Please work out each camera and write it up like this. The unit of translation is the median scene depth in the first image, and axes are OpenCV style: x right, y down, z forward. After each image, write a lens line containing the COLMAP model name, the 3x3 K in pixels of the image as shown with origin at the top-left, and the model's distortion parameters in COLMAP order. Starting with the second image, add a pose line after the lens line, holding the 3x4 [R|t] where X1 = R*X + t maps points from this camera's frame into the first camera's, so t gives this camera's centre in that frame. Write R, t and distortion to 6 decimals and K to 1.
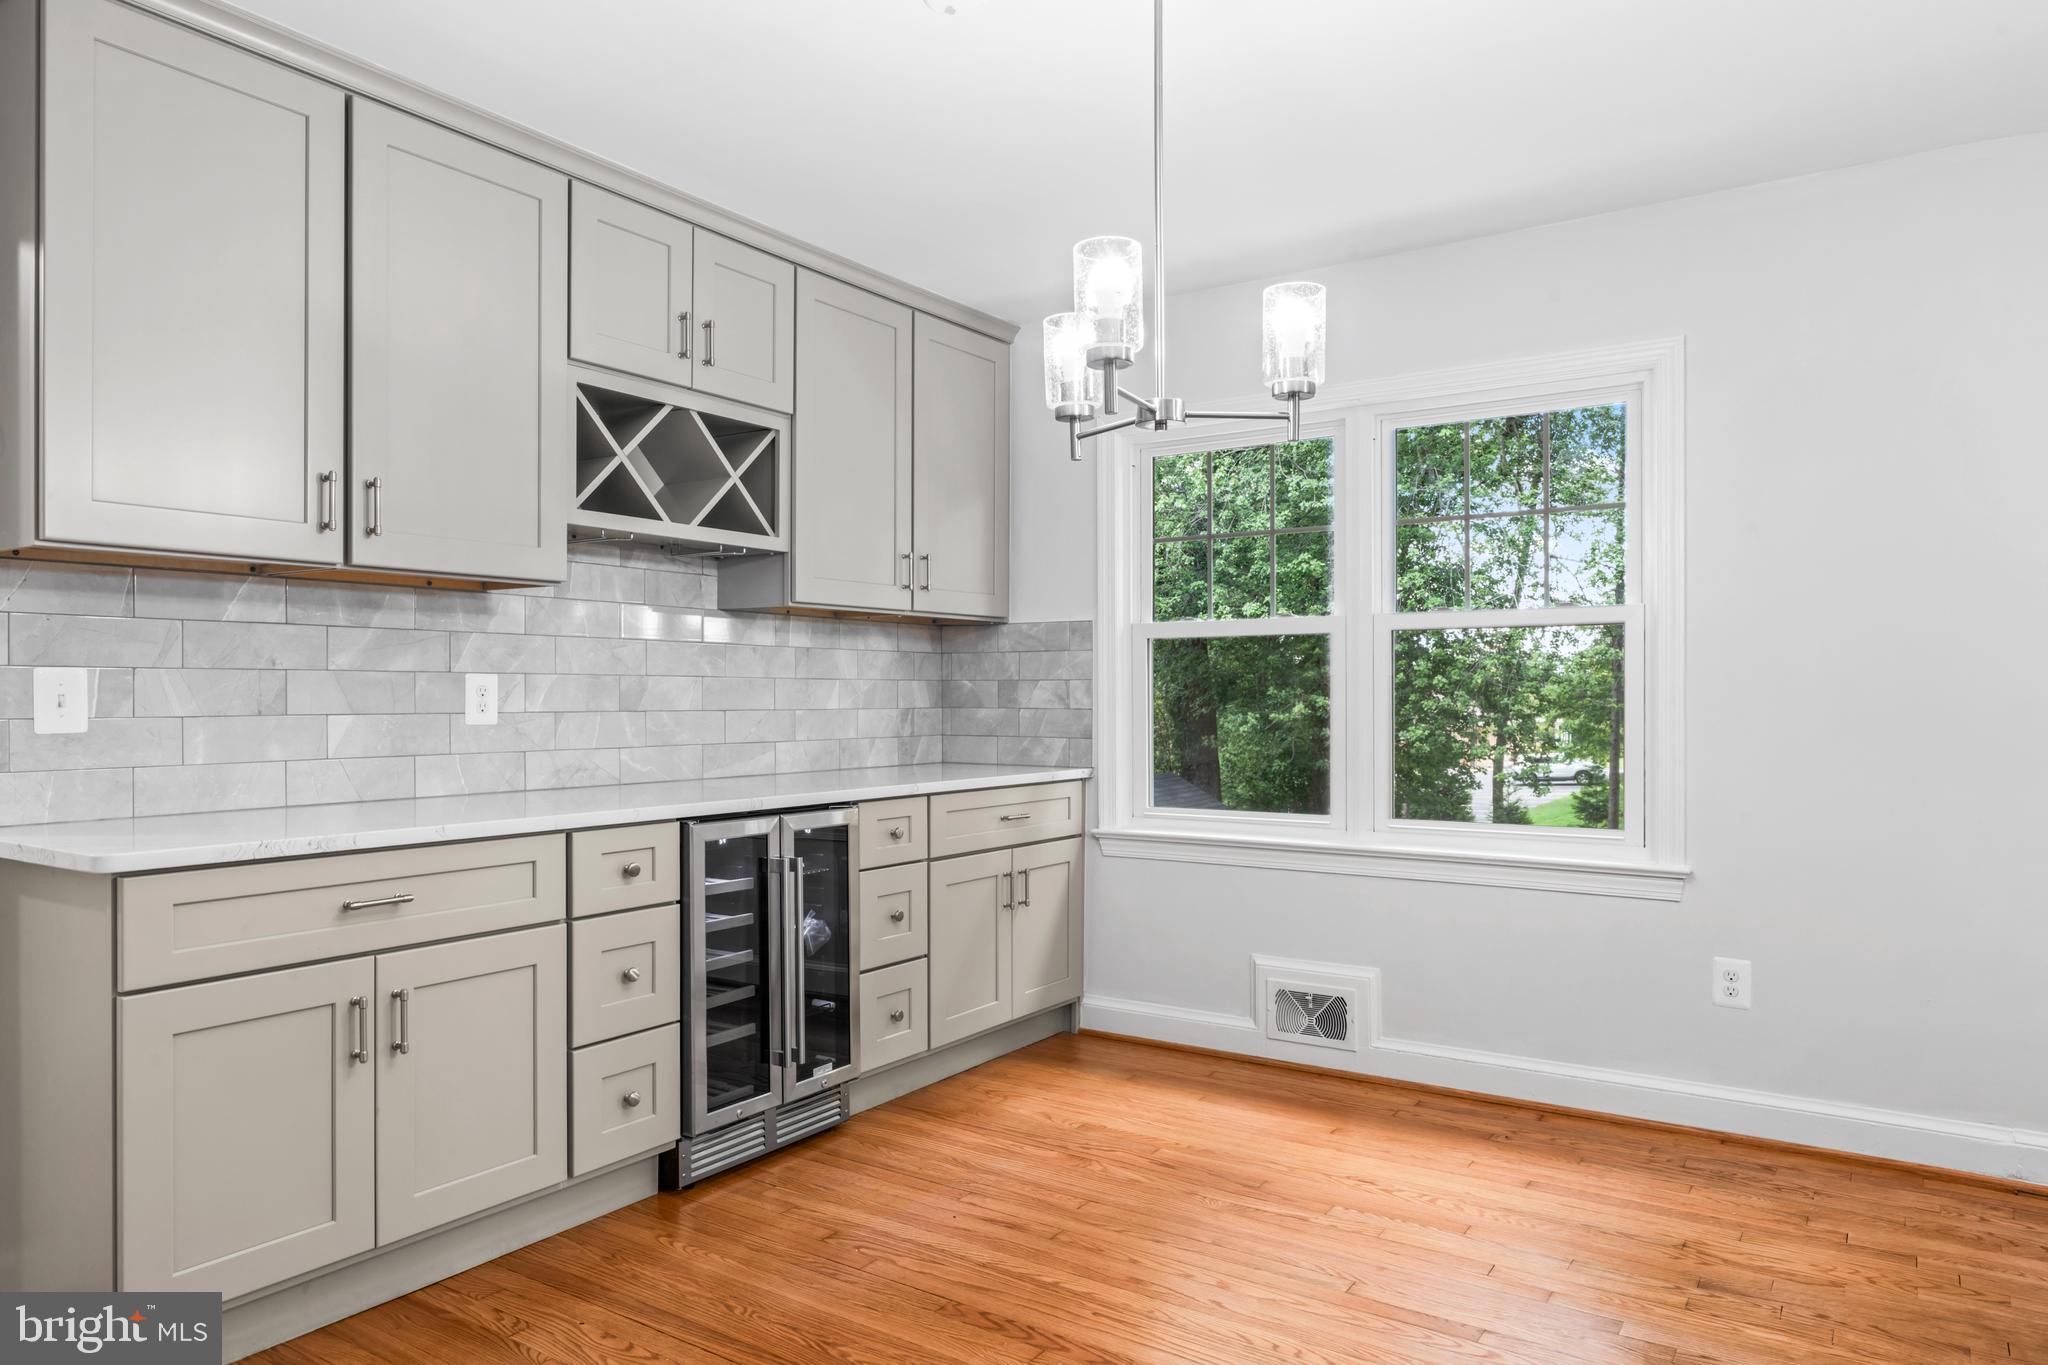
lens RADIAL K [[1308.7, 0, 1022.5], [0, 1308.7, 702.9], [0, 0, 1]] dist [-0.003453, 0.002695]
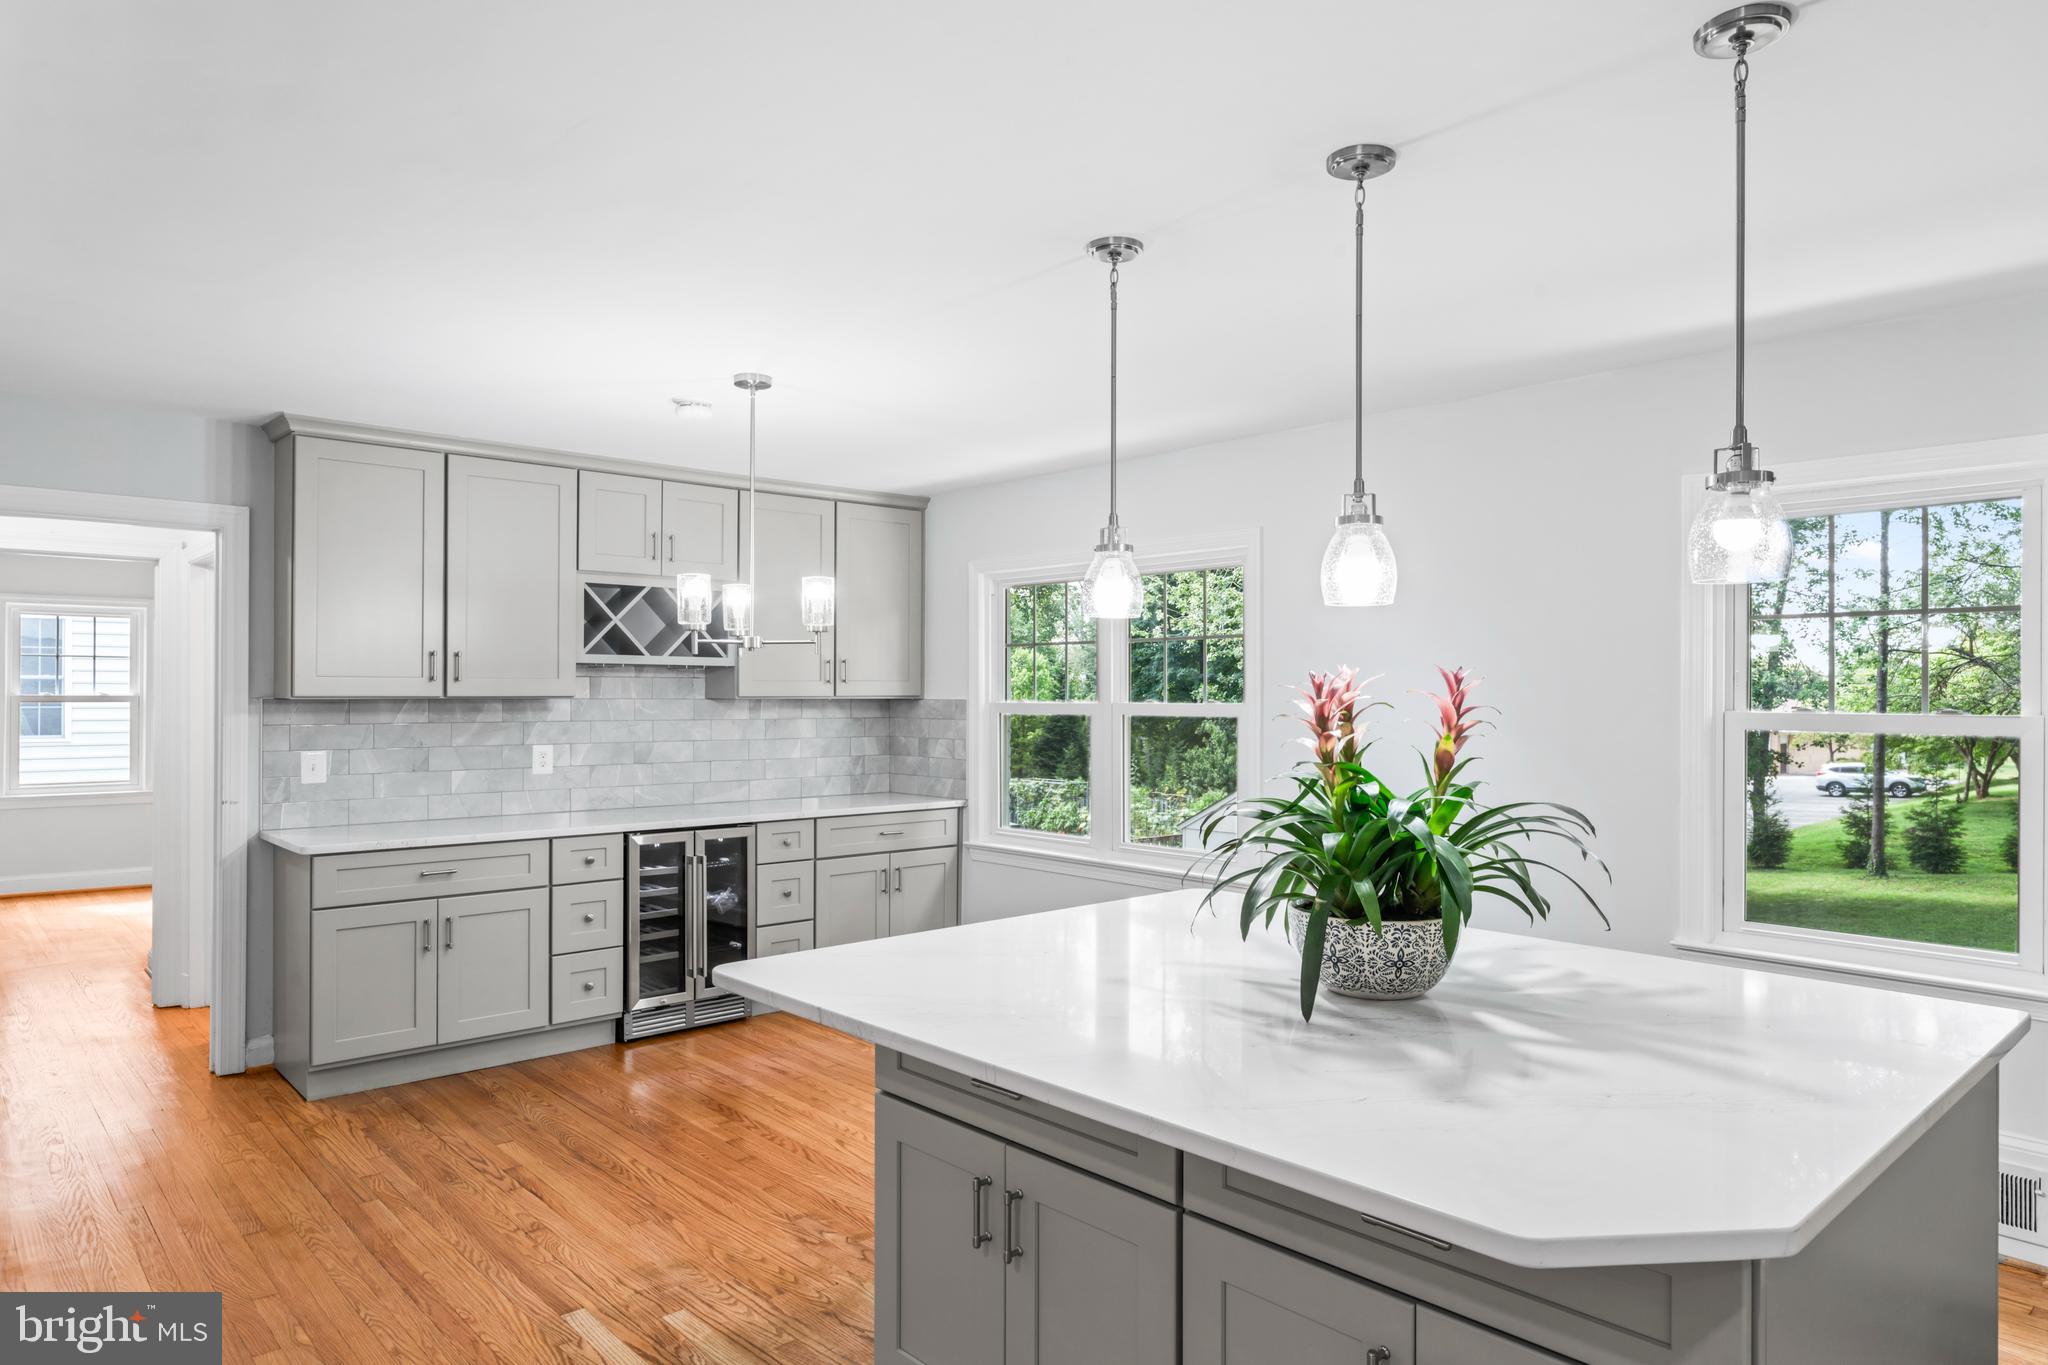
lens RADIAL K [[1249.1, 0, 1021.4], [0, 1249.1, 695.2], [0, 0, 1]] dist [-0.000189, -0.002443]
pose [[0.971437, 0.004740, -0.237249, 0.607386], [-0.005654, 0.999979, -0.003175, -0.087257], [0.237229, 0.004426, 0.971444, -0.477623]]
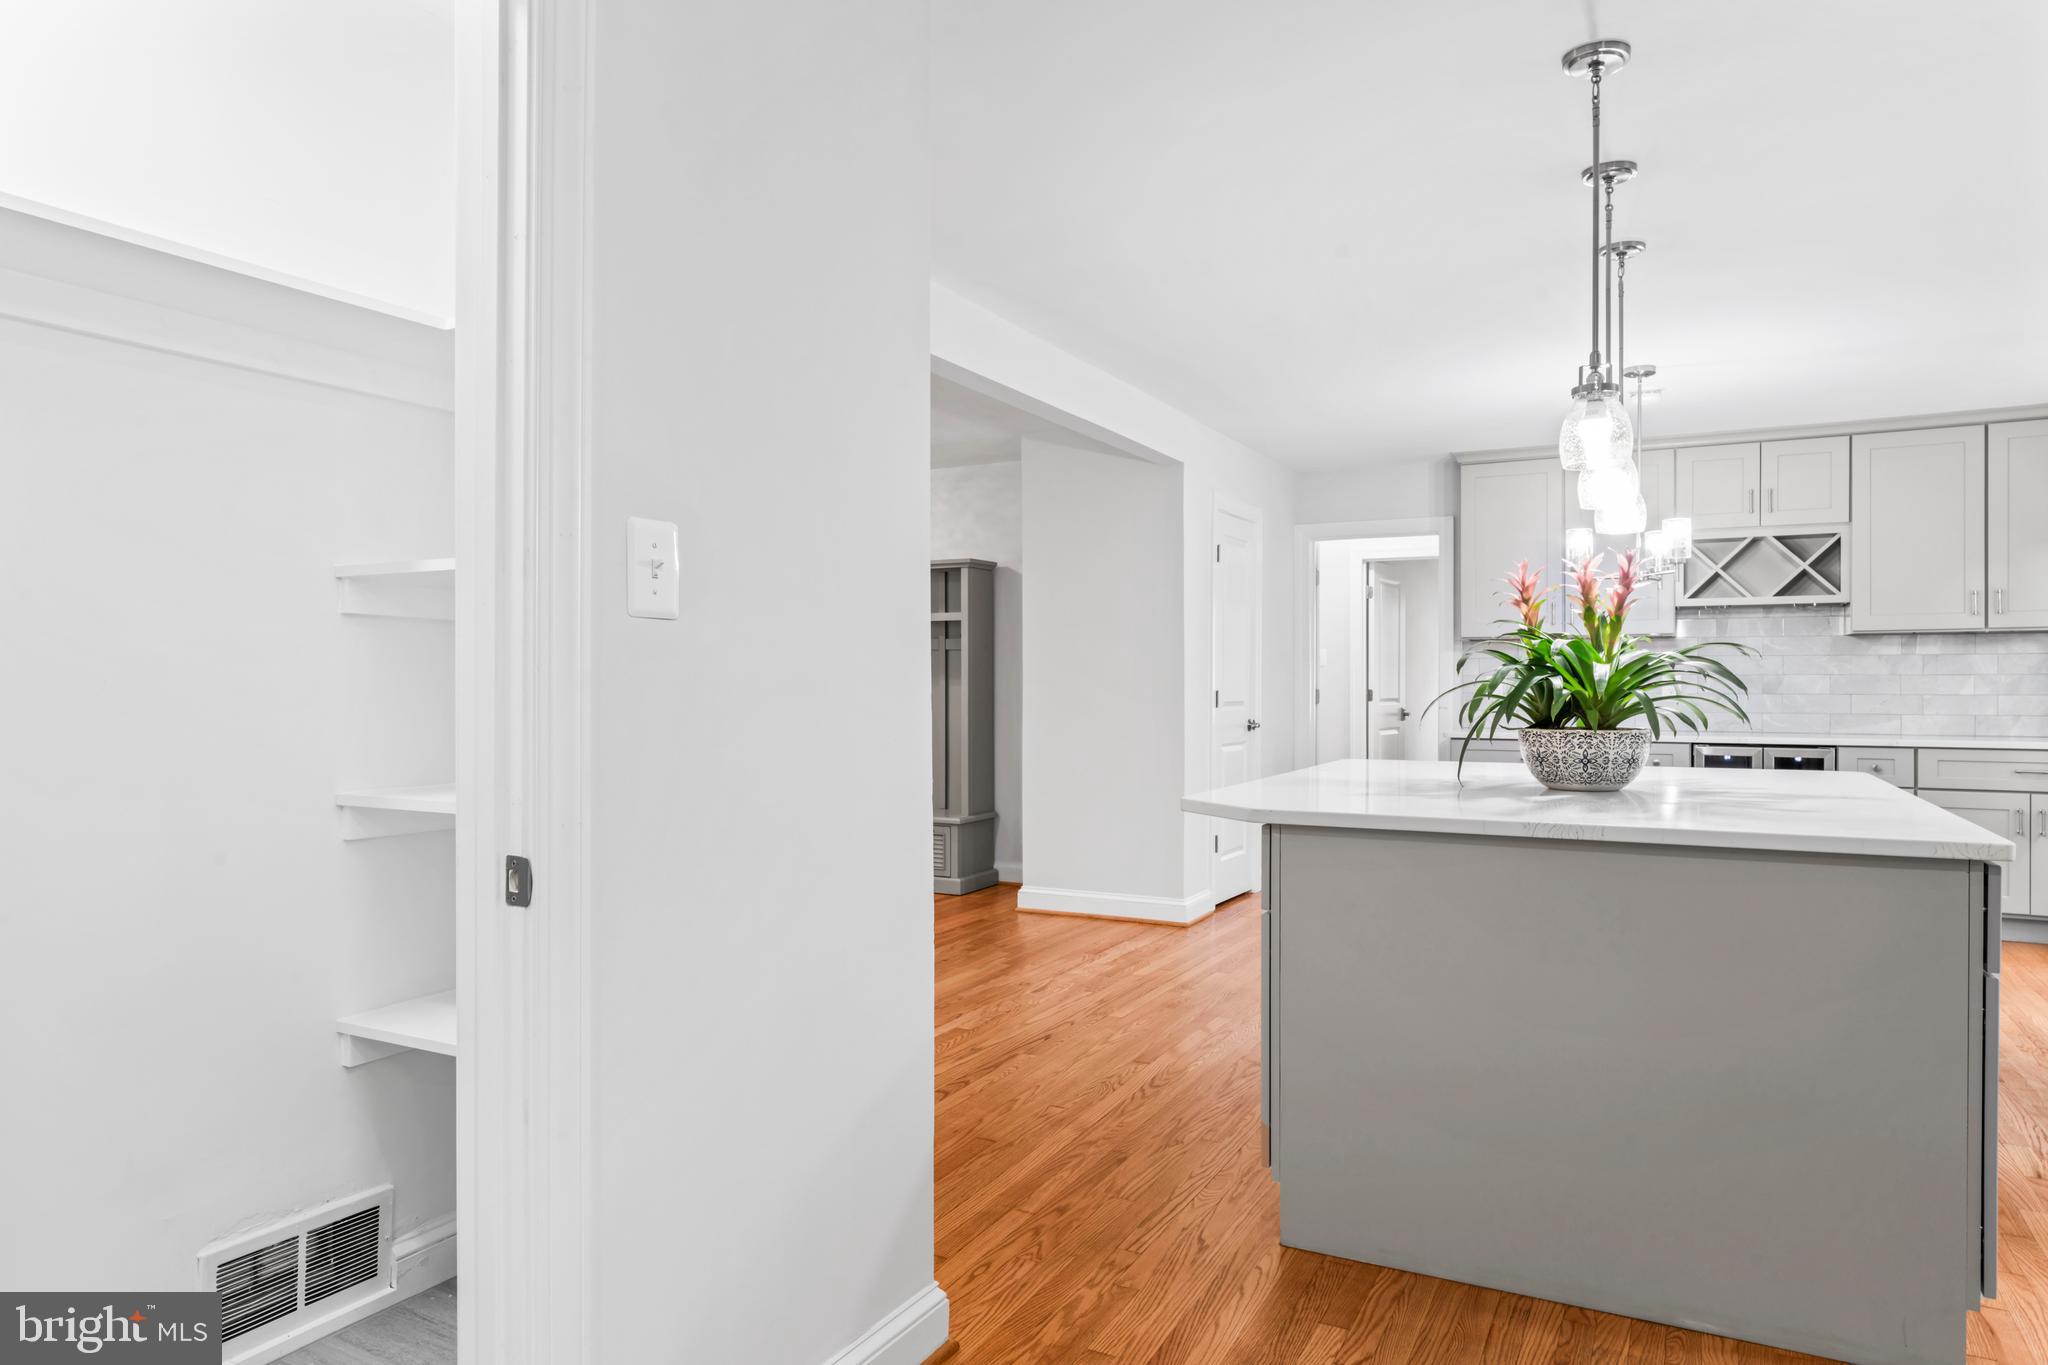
lens RADIAL K [[1249.1, 0, 1021.4], [0, 1249.1, 695.2], [0, 0, 1]] dist [-0.000189, -0.002443]
pose [[0.105233, 0.008397, -0.994412, 1.522378], [-0.005358, 0.999955, 0.007877, -0.000286], [0.994433, 0.004499, 0.105273, -0.287046]]
